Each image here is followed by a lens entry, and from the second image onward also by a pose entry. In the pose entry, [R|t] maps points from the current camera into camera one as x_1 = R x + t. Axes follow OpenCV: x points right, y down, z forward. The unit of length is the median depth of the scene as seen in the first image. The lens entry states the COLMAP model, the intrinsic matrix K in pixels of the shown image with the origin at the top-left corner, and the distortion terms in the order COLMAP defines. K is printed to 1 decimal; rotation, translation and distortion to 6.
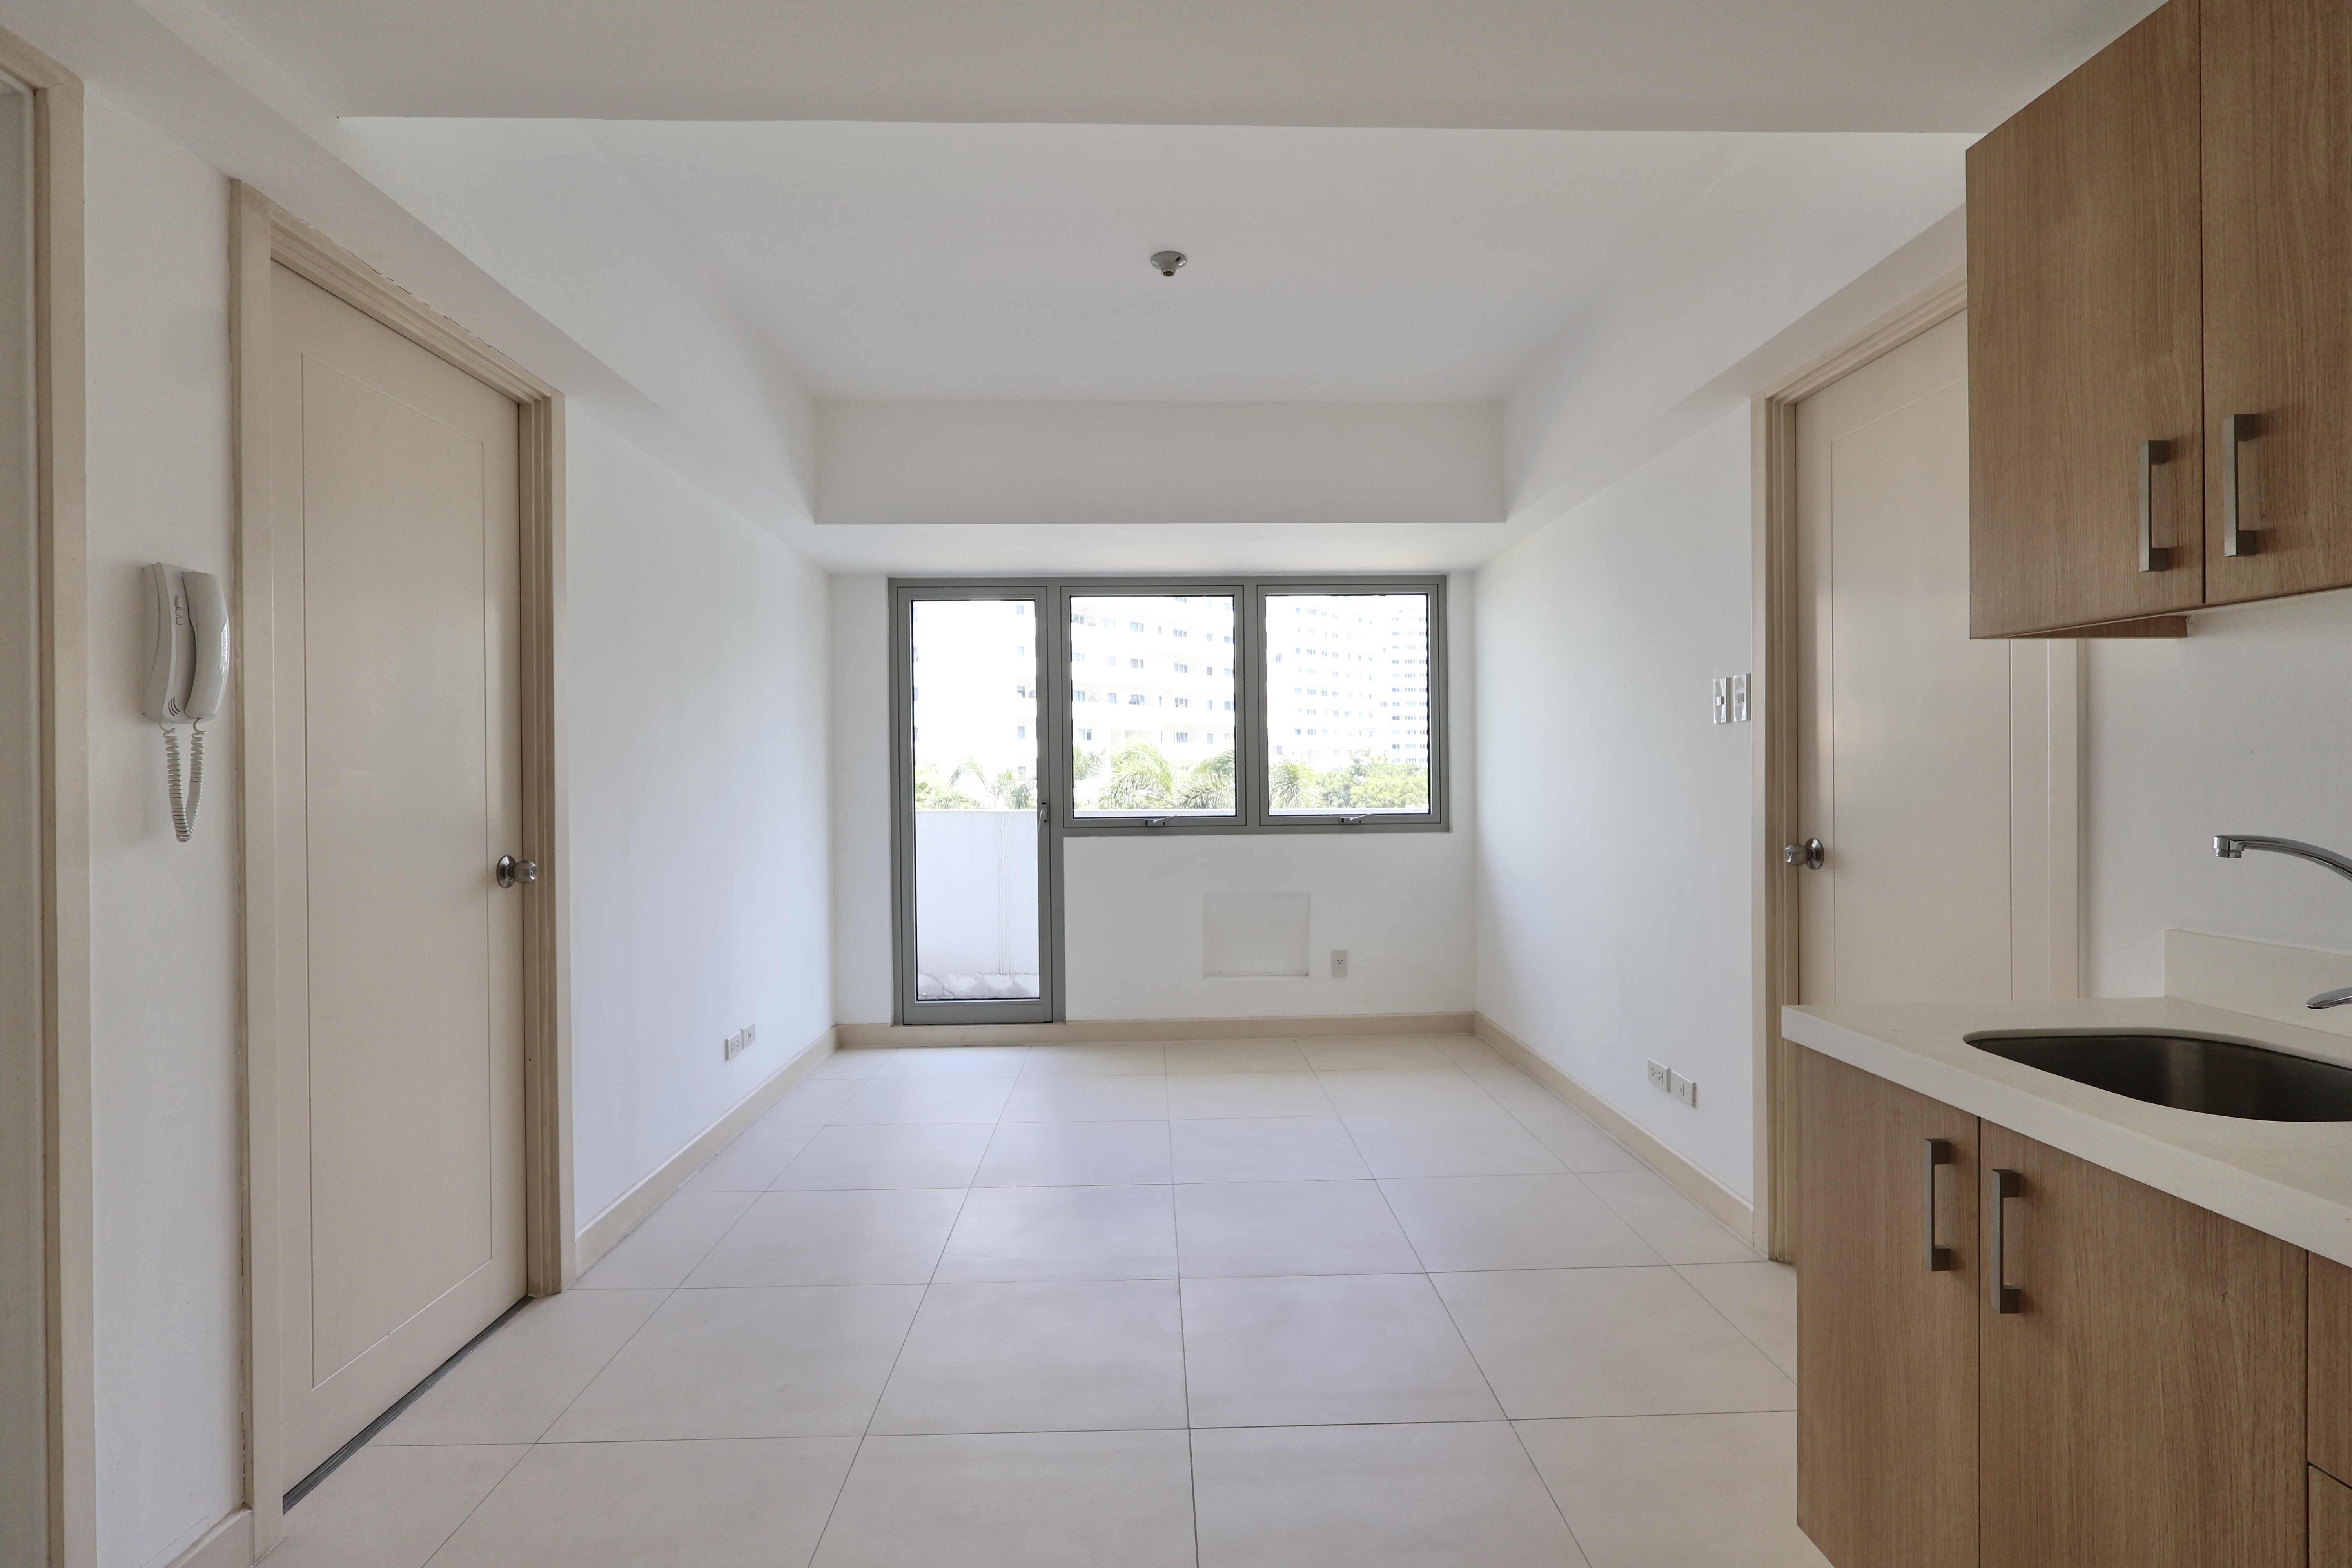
lens RADIAL K [[1077.6, 0, 1172.2], [0, 1077.6, 781.7], [0, 0, 1]] dist [-0.000579, 0.000103]
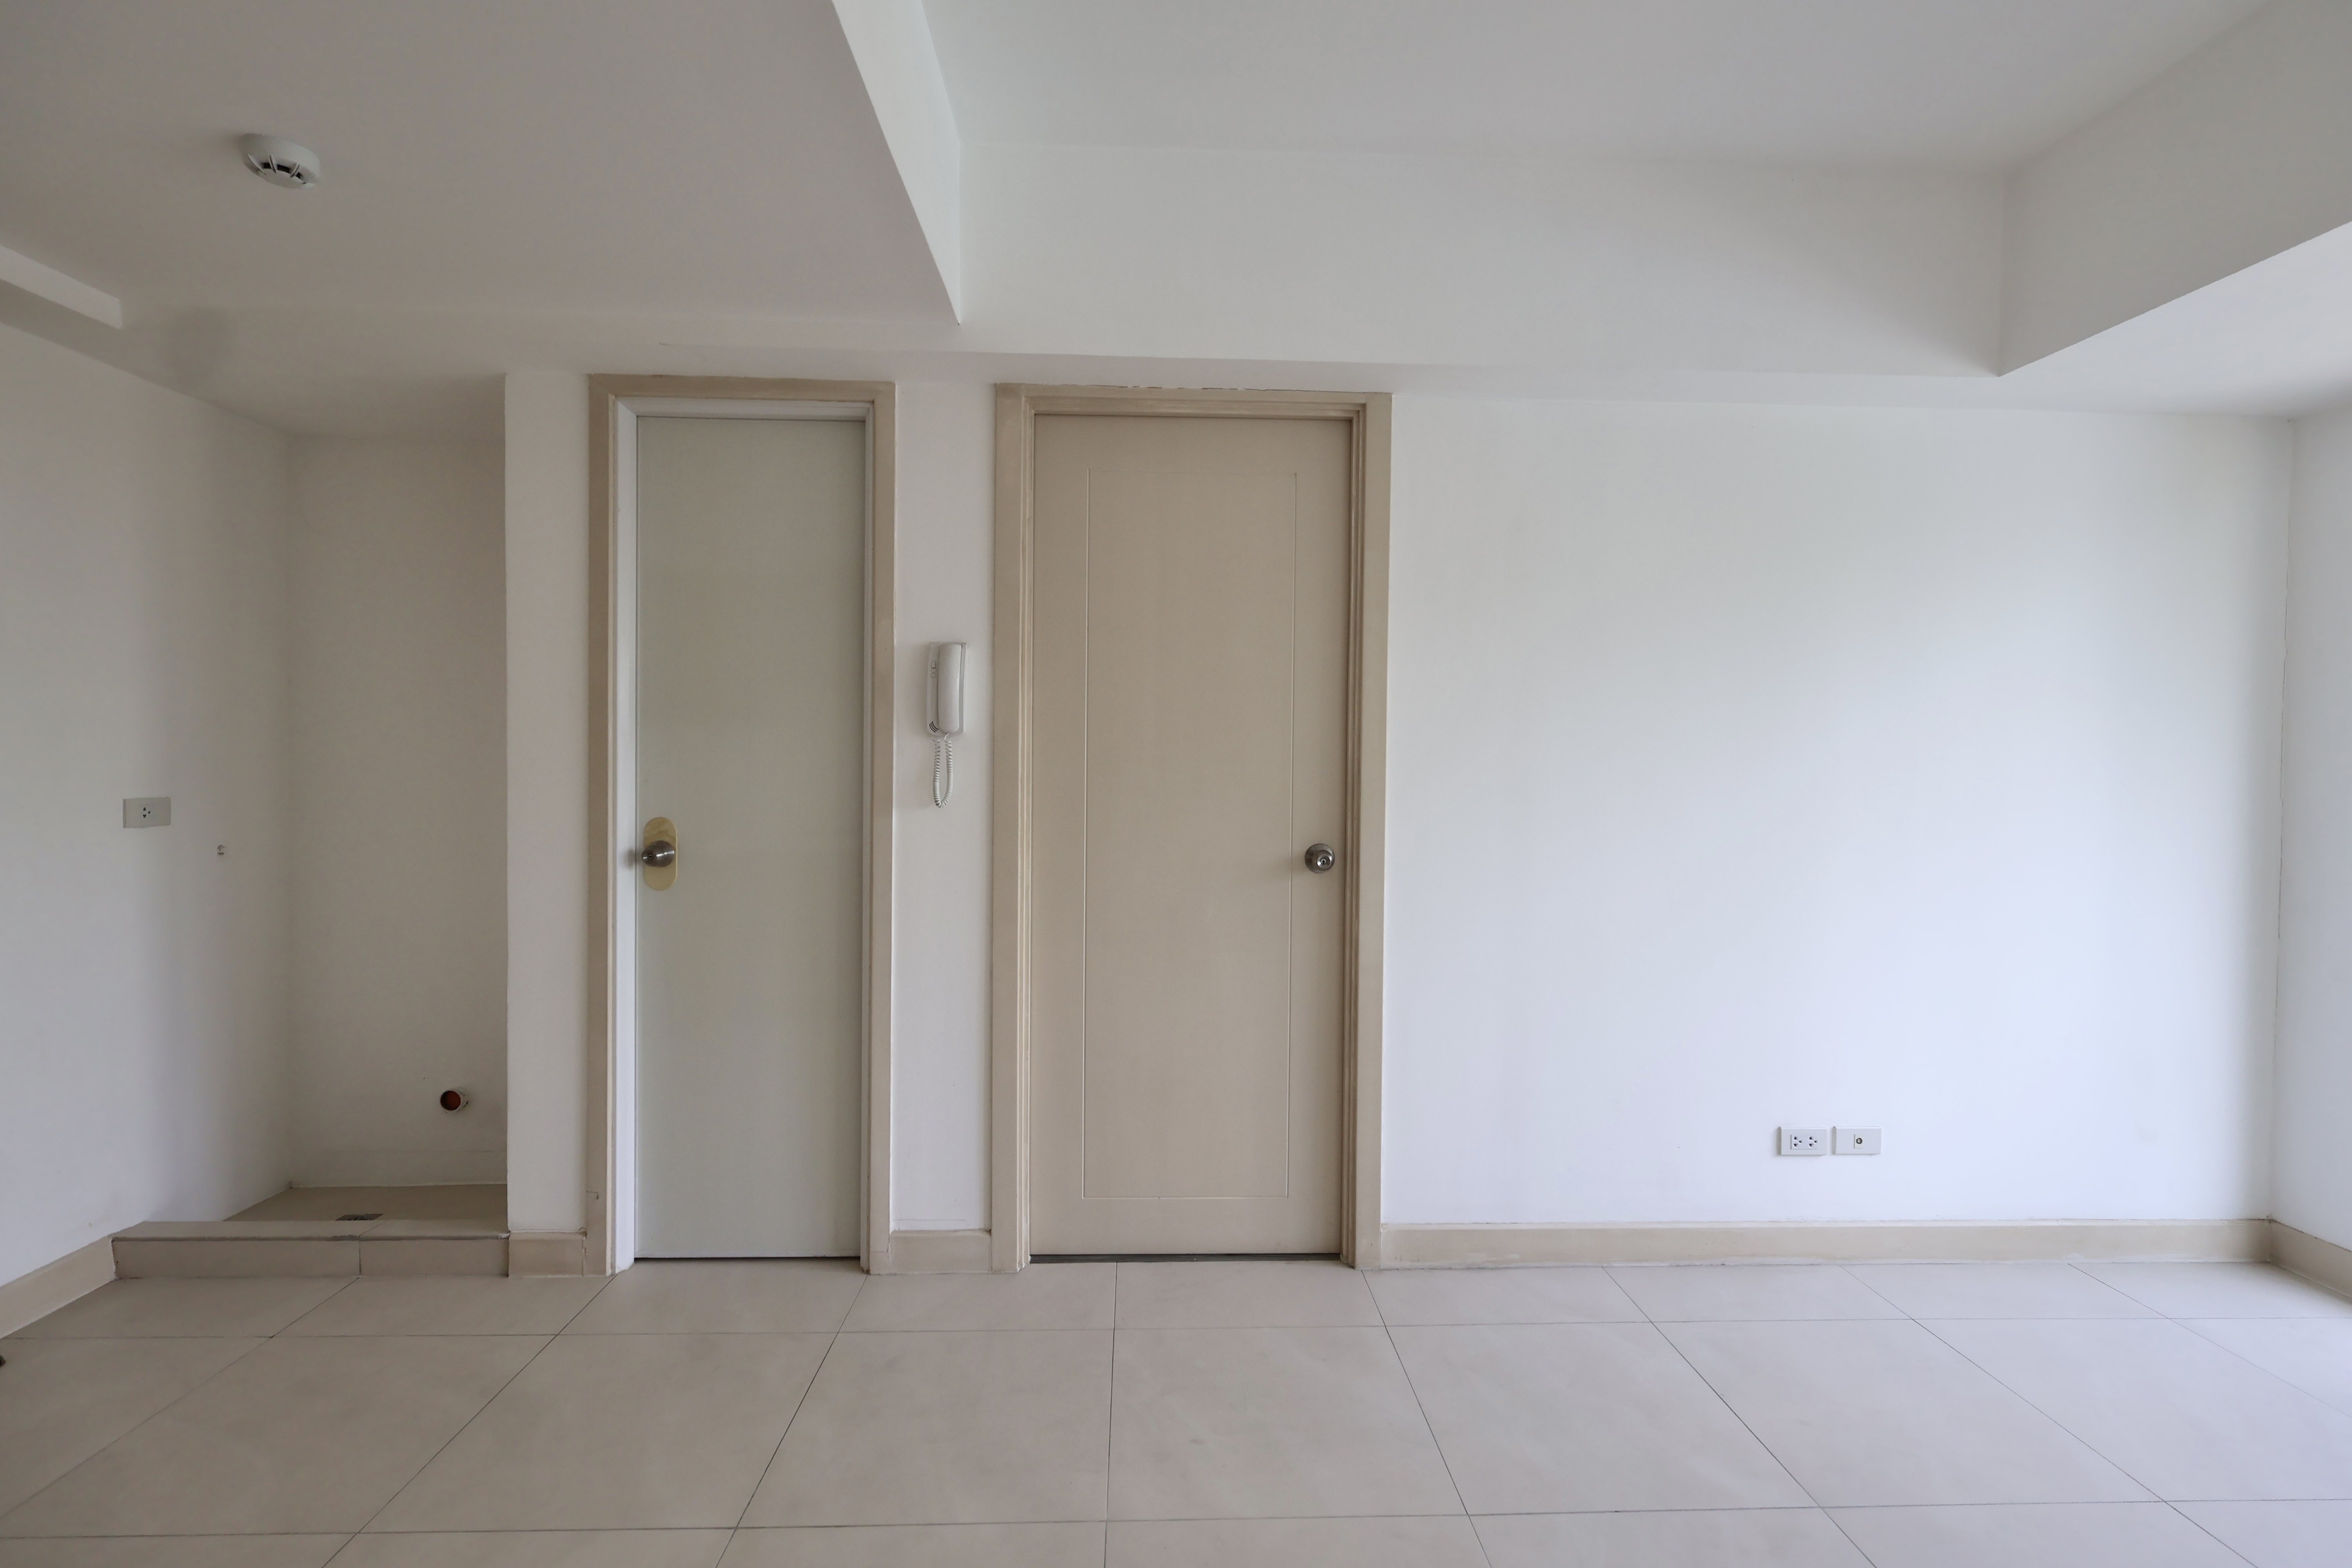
lens RADIAL K [[1093.5, 0, 1164.3], [0, 1093.5, 782.5], [0, 0, 1]] dist [-0.001951, 0.000461]
pose [[0.011223, 0.030014, -0.999486, 0.443238], [-0.014725, 0.999446, 0.029848, -0.021602], [0.999829, 0.014382, 0.011659, 0.753984]]
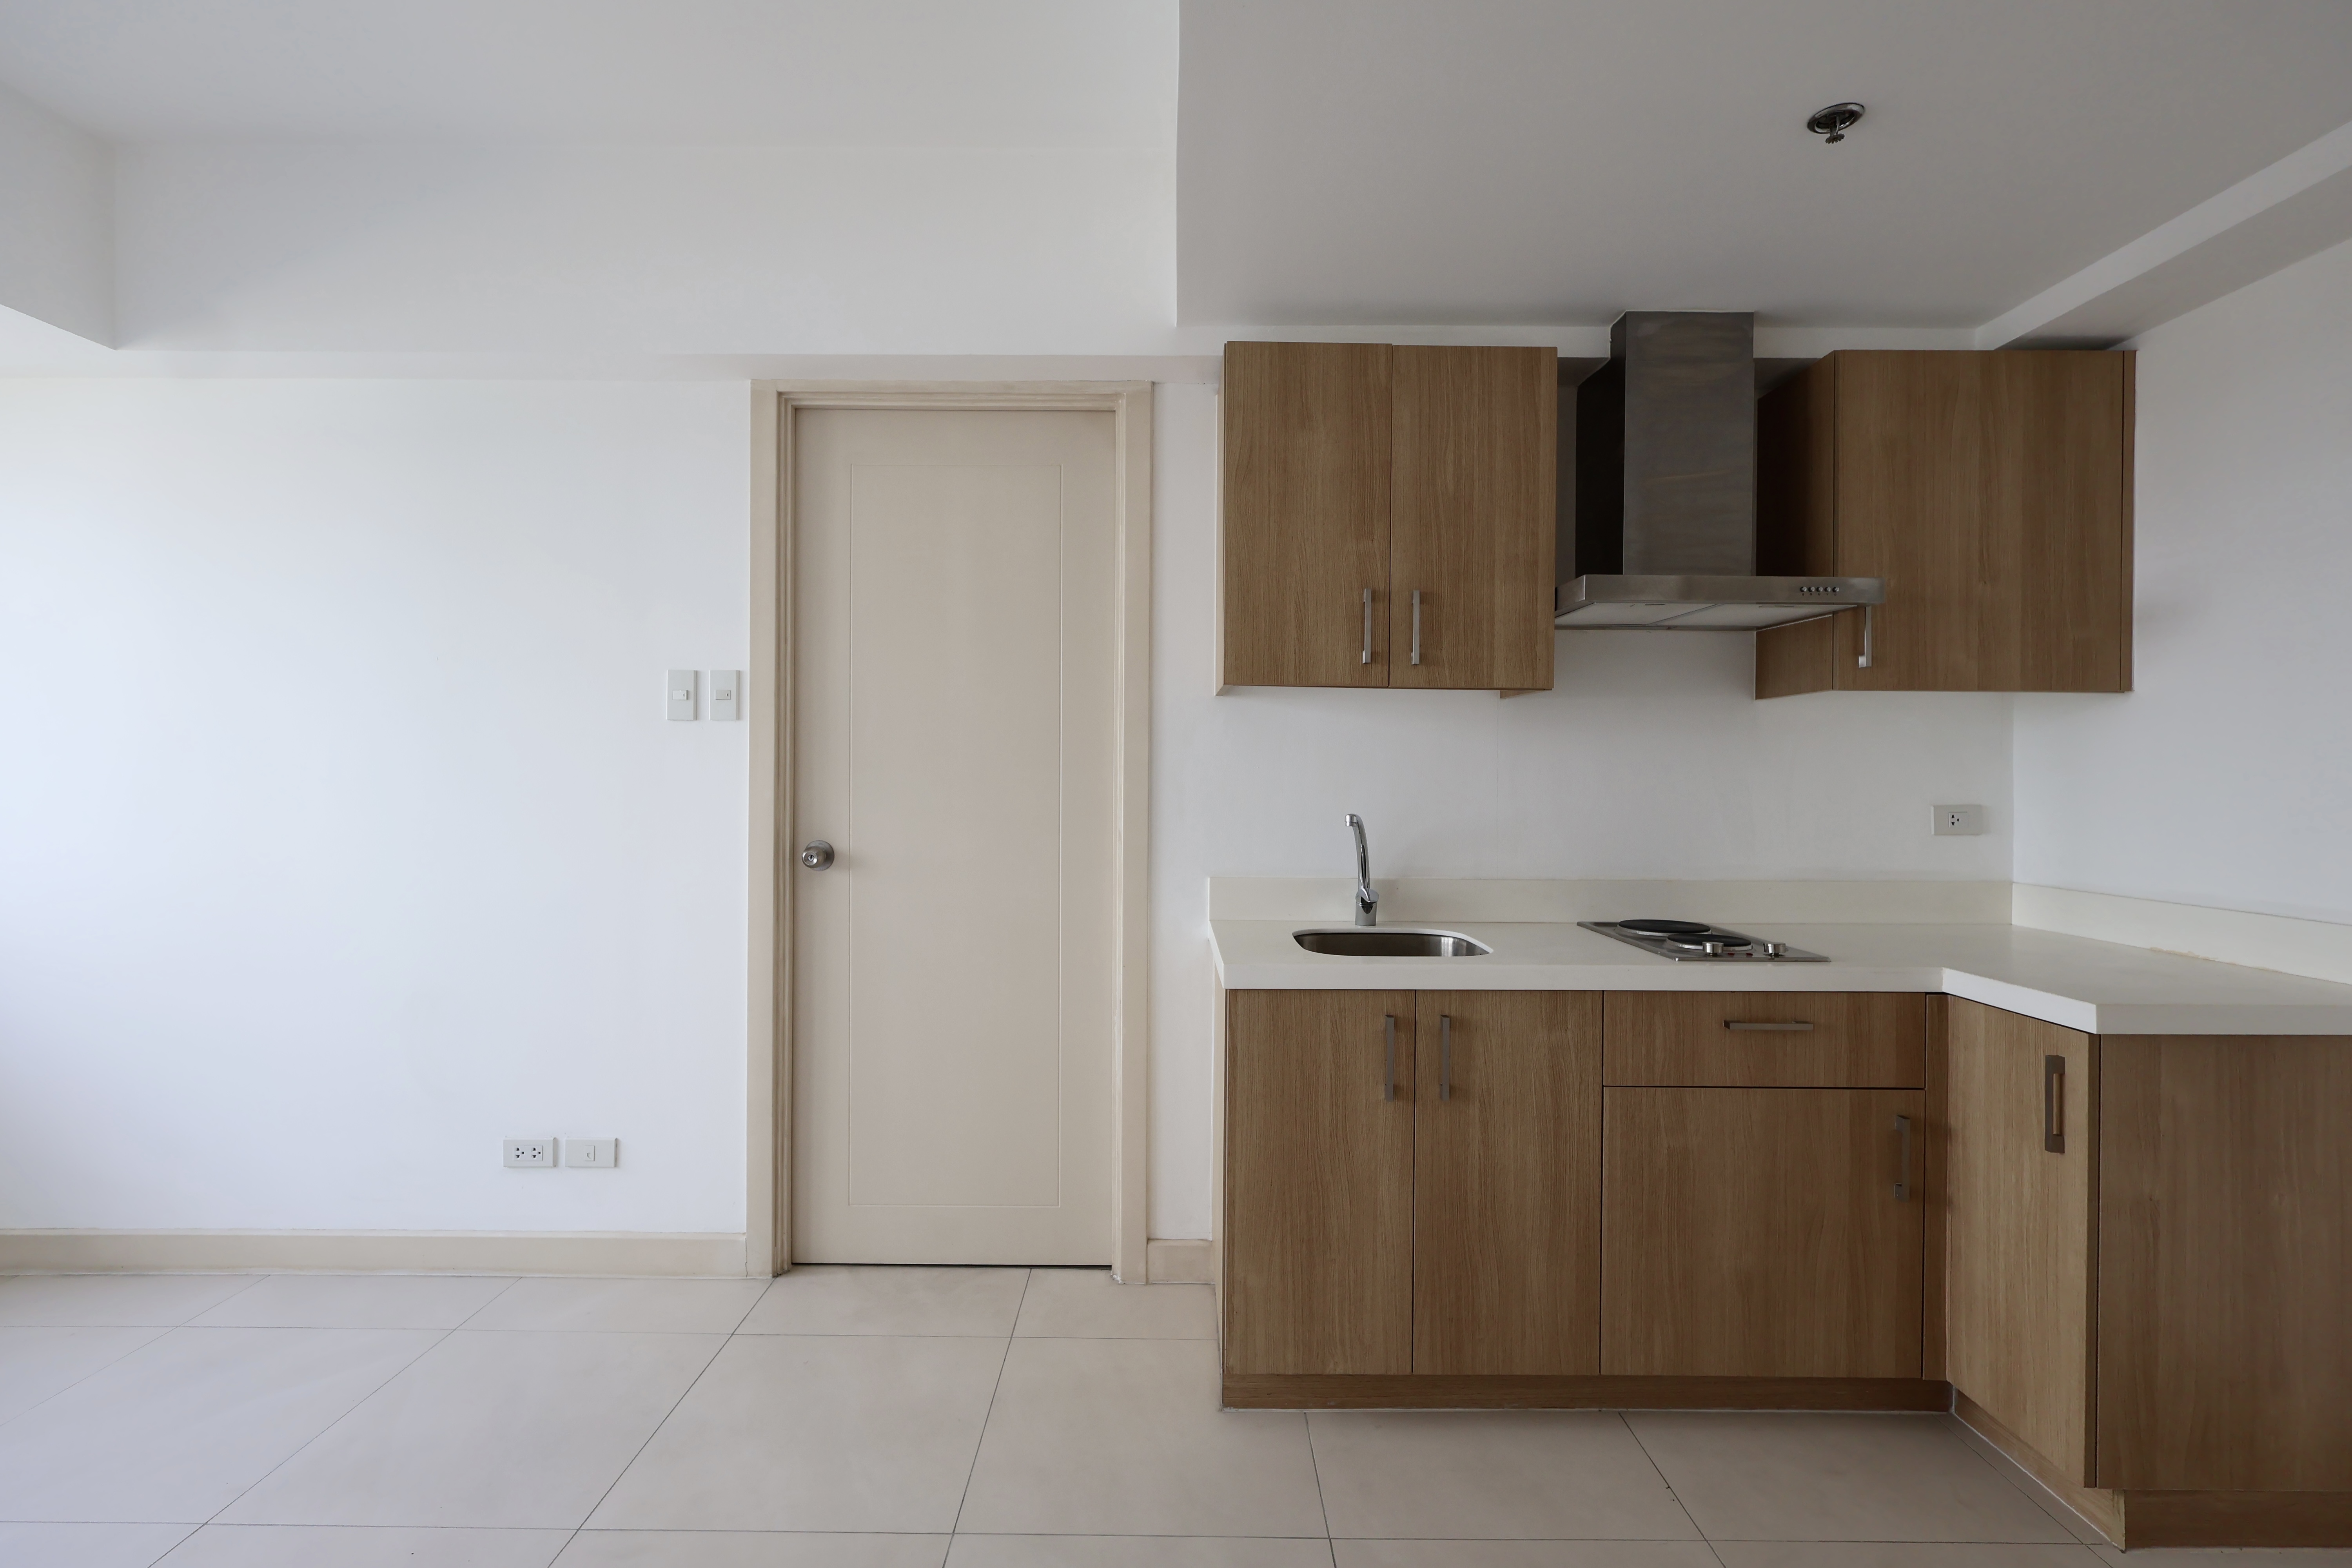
lens RADIAL K [[1093.5, 0, 1164.3], [0, 1093.5, 782.5], [0, 0, 1]] dist [-0.001951, 0.000461]
pose [[0.031321, 0.005439, 0.999495, -0.412408], [-0.000414, 0.999985, -0.005429, 0.003376], [-0.999509, -0.000243, 0.031323, 0.604842]]
